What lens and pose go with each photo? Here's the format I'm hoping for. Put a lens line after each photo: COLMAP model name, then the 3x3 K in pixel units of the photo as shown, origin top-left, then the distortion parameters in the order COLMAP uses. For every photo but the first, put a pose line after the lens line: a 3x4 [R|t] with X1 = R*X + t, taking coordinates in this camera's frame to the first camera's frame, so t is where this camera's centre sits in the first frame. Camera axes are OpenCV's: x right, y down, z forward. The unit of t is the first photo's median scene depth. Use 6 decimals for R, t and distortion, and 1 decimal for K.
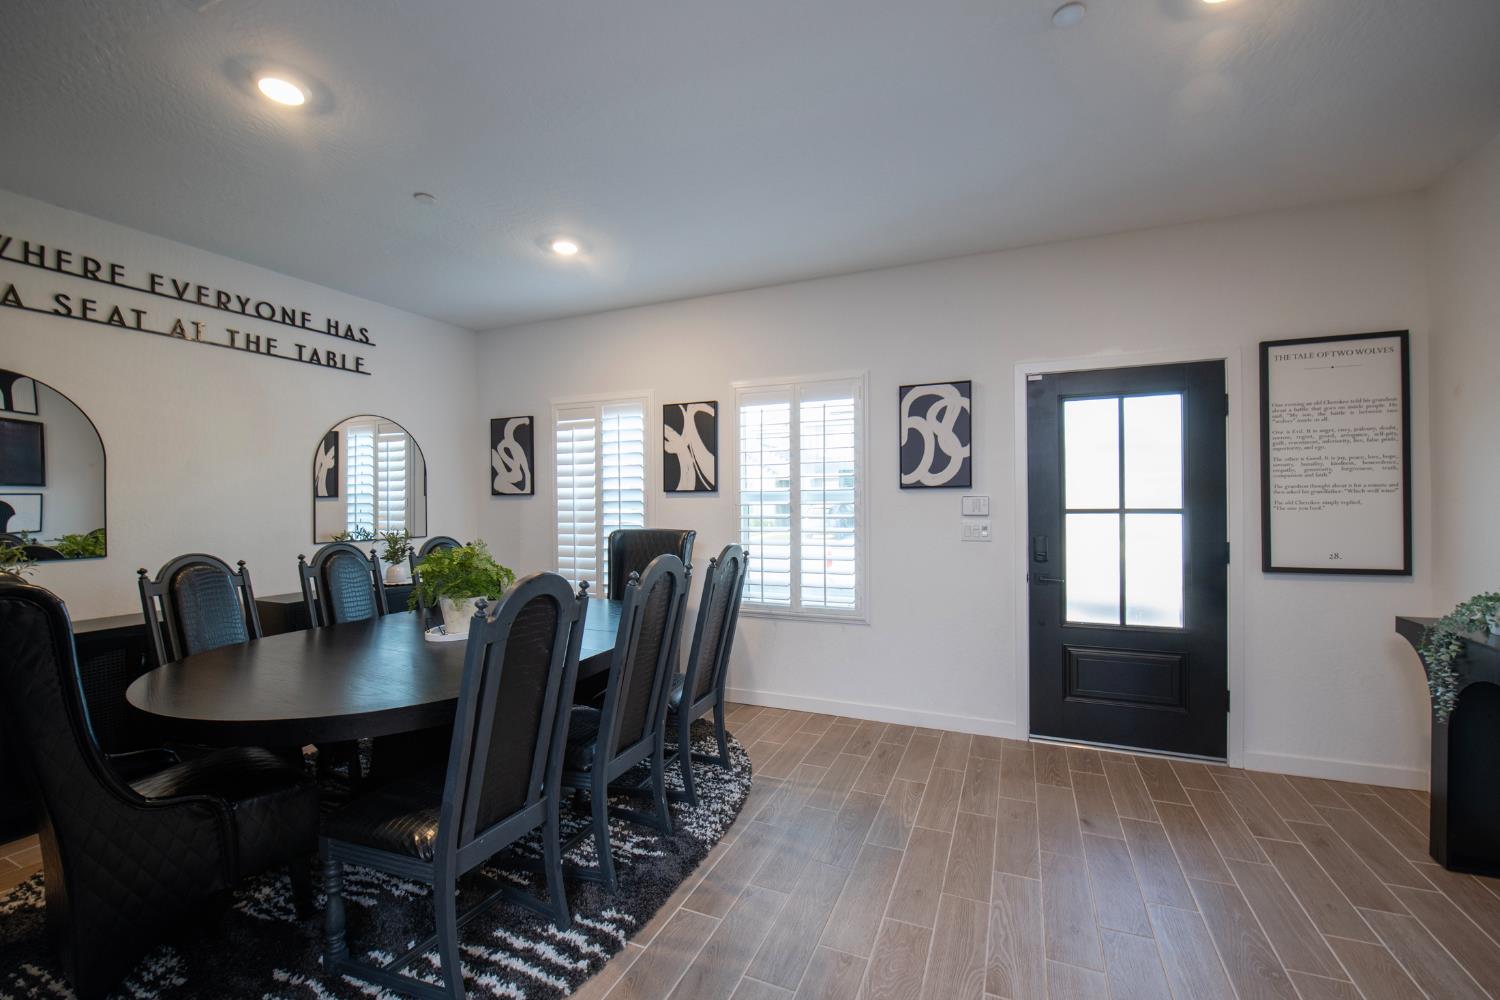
lens RADIAL K [[608.2, 0, 760.2], [0, 608.2, 507.1], [0, 0, 1]] dist [-0.011437, -0.002912]
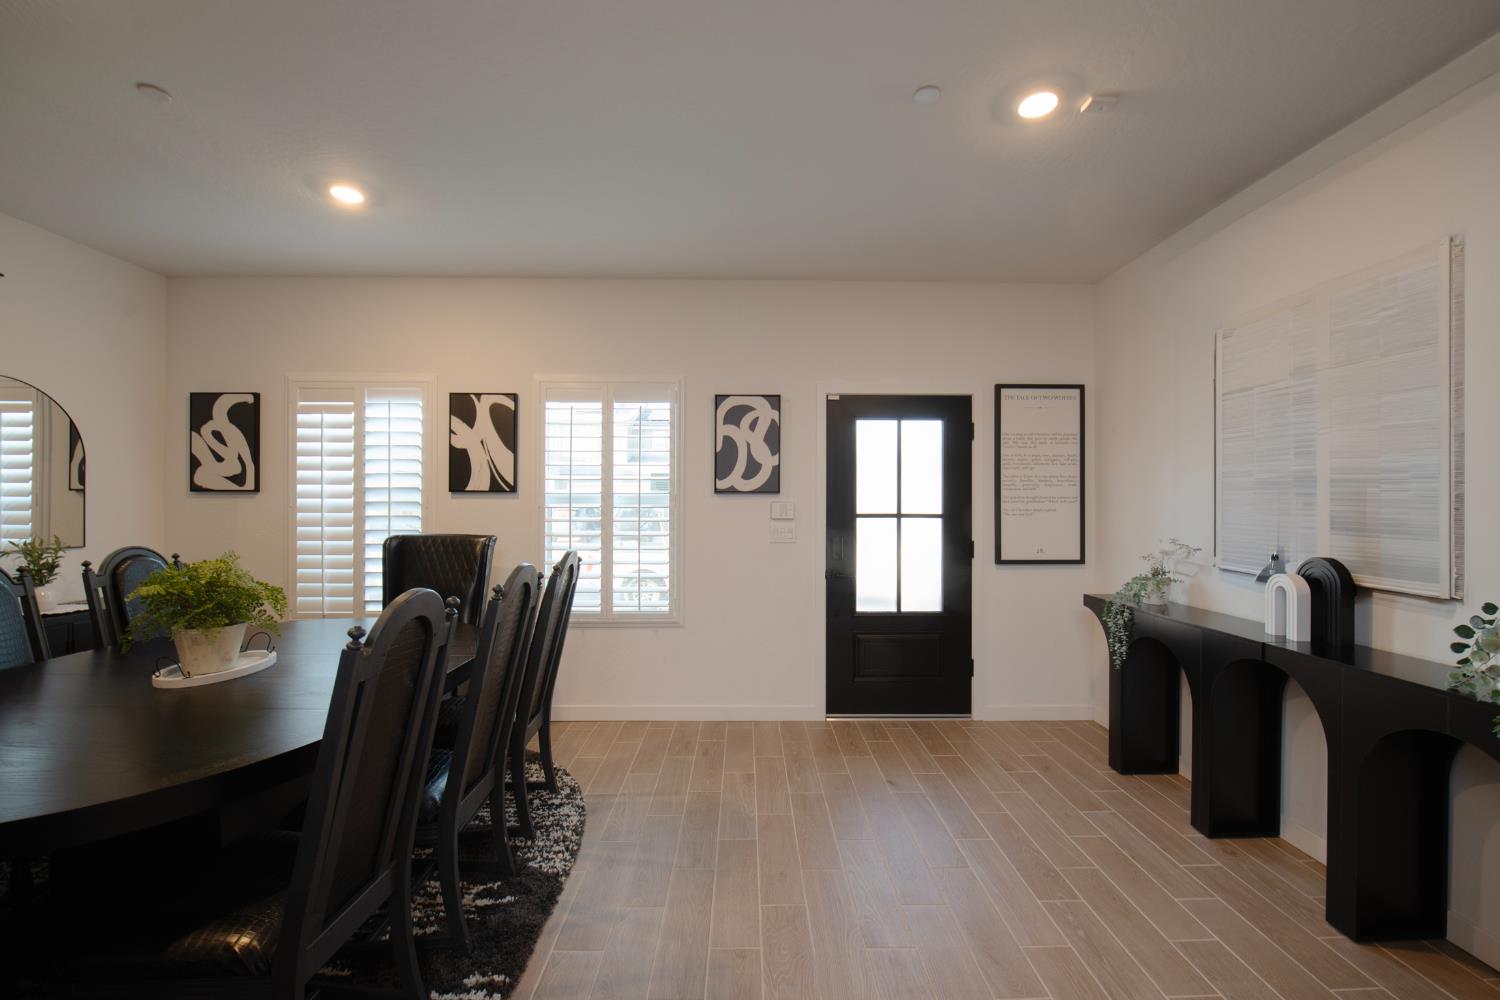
lens RADIAL K [[608.2, 0, 739.0], [0, 608.2, 506.7], [0, 0, 1]] dist [-0.011437, -0.002912]
pose [[0.916283, 0.009058, 0.400429, -0.172567], [-0.007716, 0.999958, -0.004964, -0.003002], [-0.400457, 0.001459, 0.916315, 0.038164]]
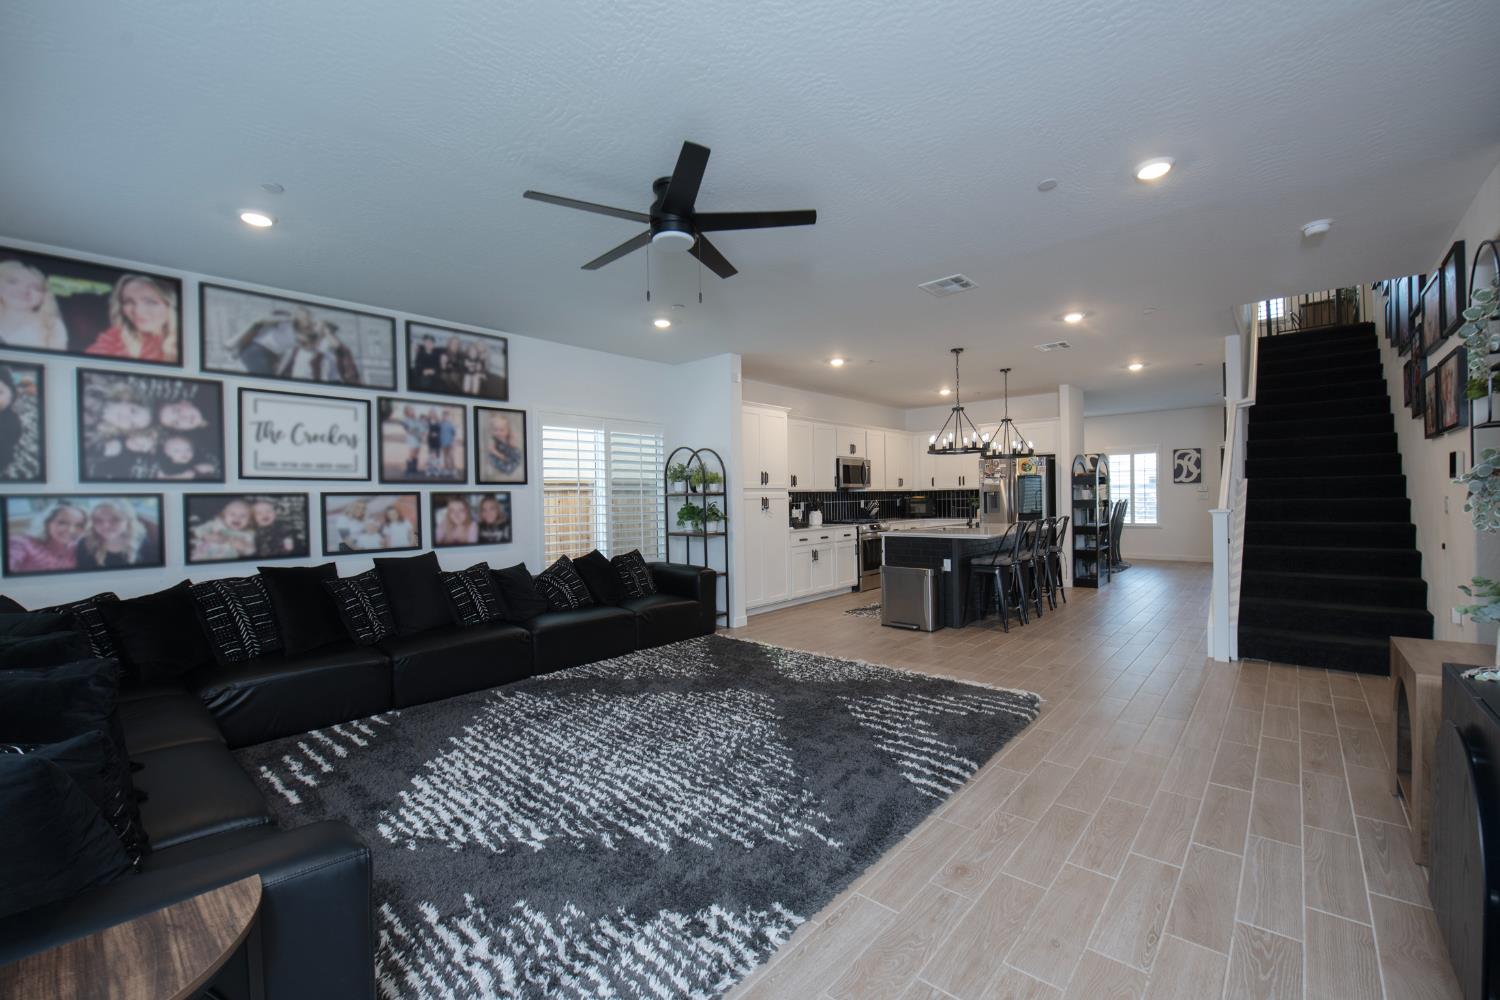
lens RADIAL K [[608.2, 0, 748.4], [0, 608.2, 501.4], [0, 0, 1]] dist [-0.011437, -0.002912]
pose [[0.943198, -0.012245, -0.332007, -0.926107], [0.018574, 0.999701, 0.015896, -0.031140], [0.331713, -0.021160, 0.943143, -3.059130]]
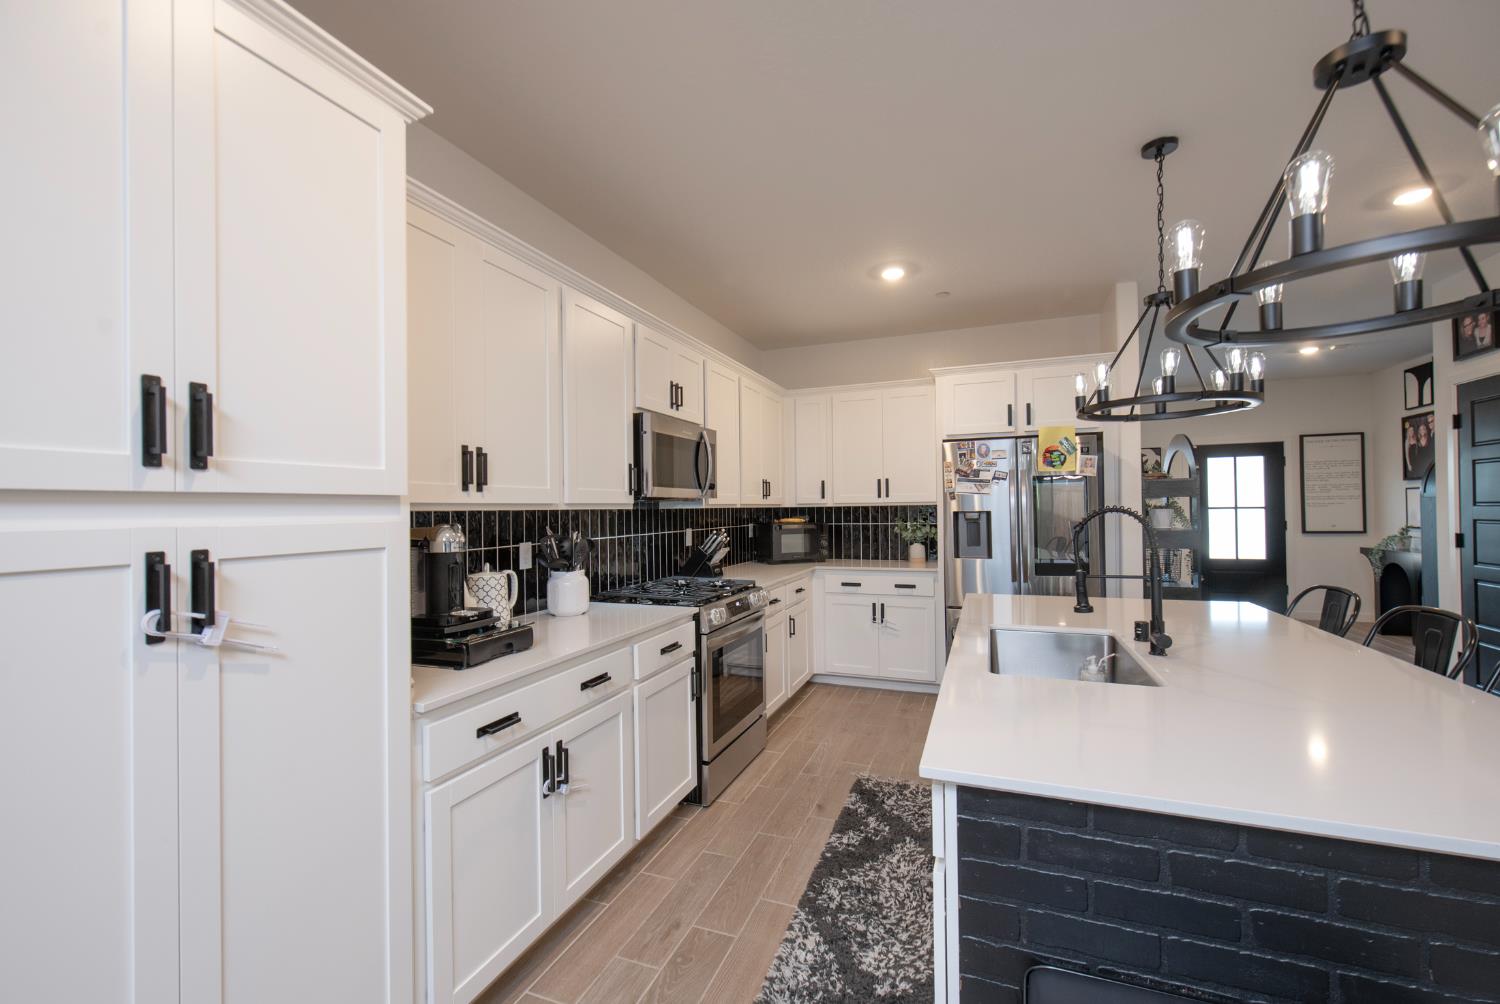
lens RADIAL K [[608.2, 0, 724.1], [0, 608.2, 499.6], [0, 0, 1]] dist [-0.011437, -0.002912]
pose [[0.999716, -0.010788, -0.021236, -1.294029], [0.010666, 0.999926, -0.005863, -0.032013], [0.021297, 0.005635, 0.999757, -1.311665]]
